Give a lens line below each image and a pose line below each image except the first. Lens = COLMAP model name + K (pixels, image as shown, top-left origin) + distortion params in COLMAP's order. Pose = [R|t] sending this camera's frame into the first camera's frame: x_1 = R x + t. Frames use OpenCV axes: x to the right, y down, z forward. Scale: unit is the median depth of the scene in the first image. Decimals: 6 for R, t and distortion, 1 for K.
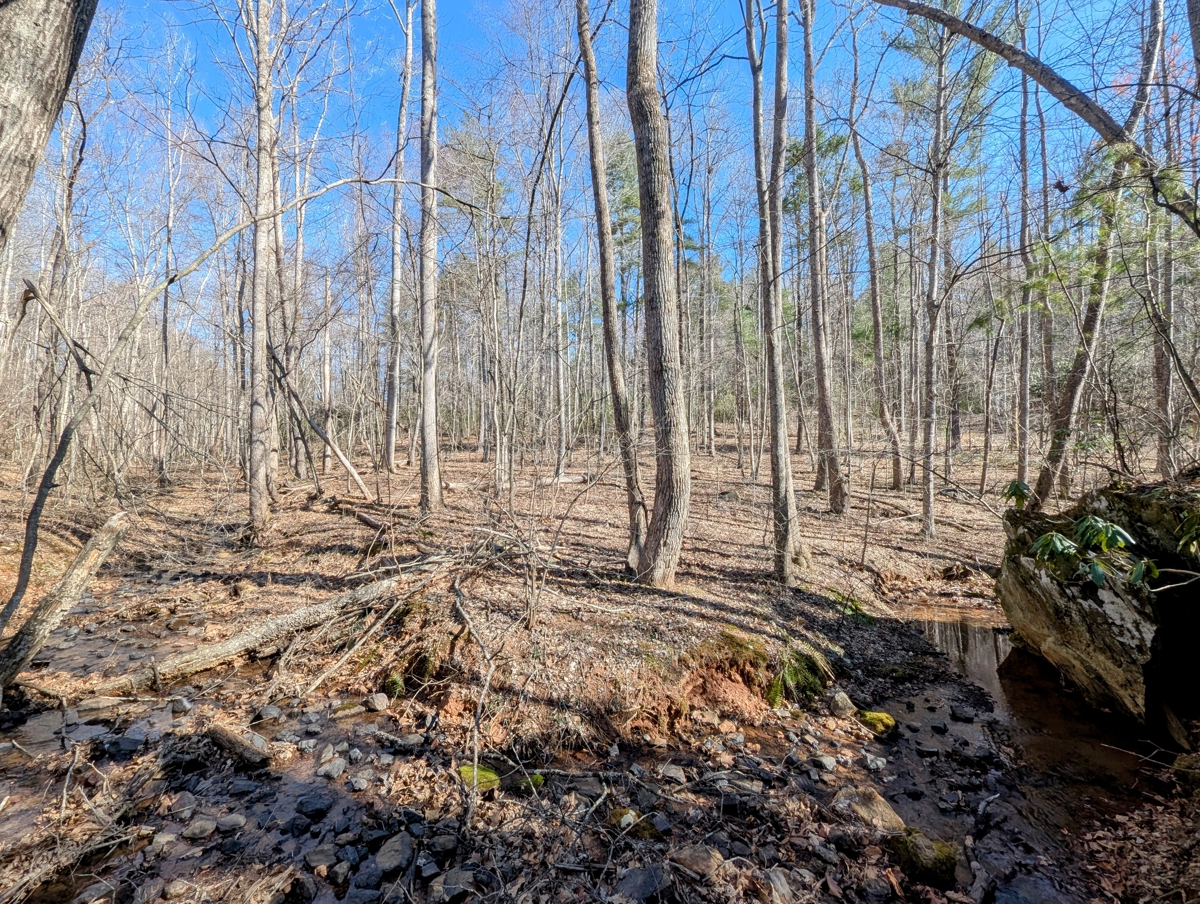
lens RADIAL K [[502.0, 0, 600.0], [0, 502.0, 452.0], [0, 0, 1]] dist [0.001247, -0.002360]
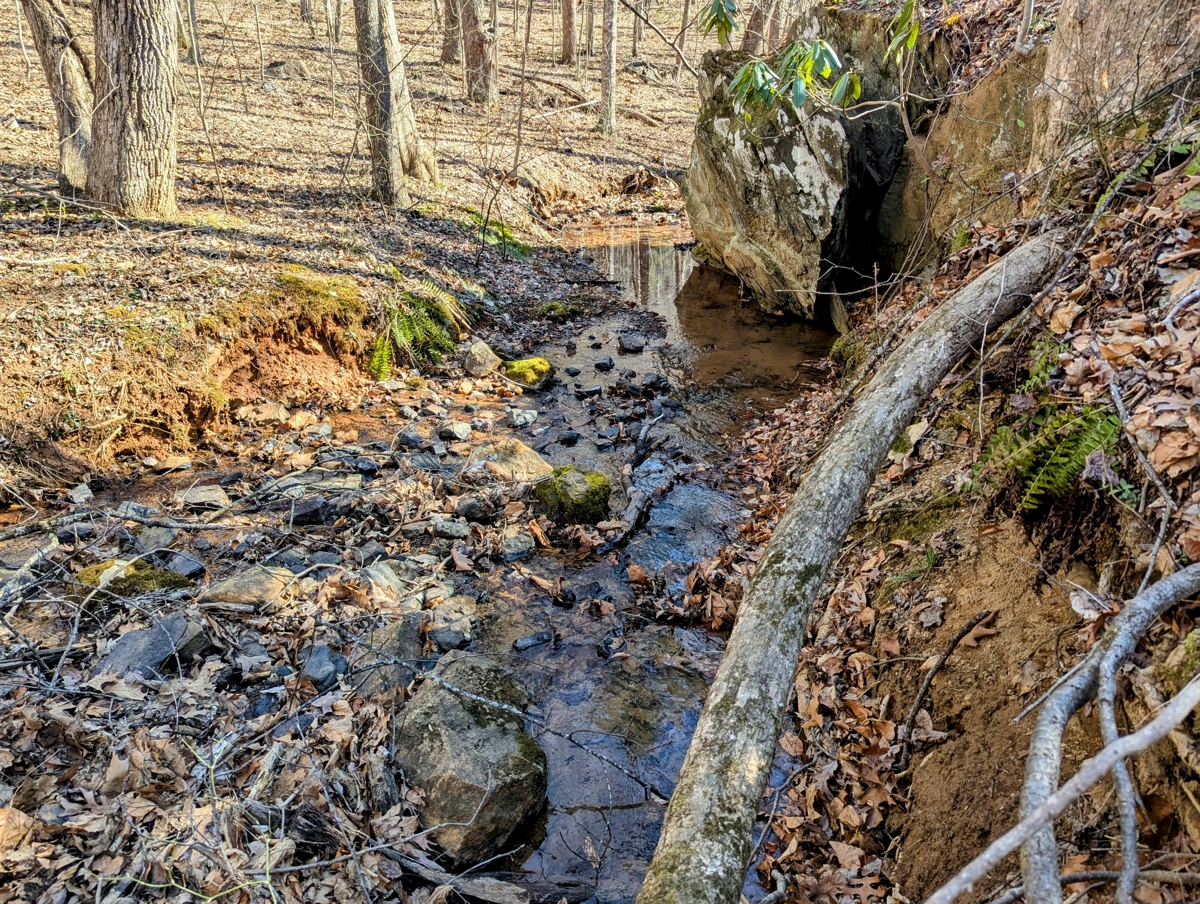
lens RADIAL K [[831.8, 0, 600.0], [0, 831.8, 452.0], [0, 0, 1]] dist [0.077626, -0.072502]
pose [[0.846160, -0.214511, 0.487851, 0.056441], [-0.029193, 0.895382, 0.444341, 0.125841], [-0.532129, -0.390225, 0.751374, 0.049404]]
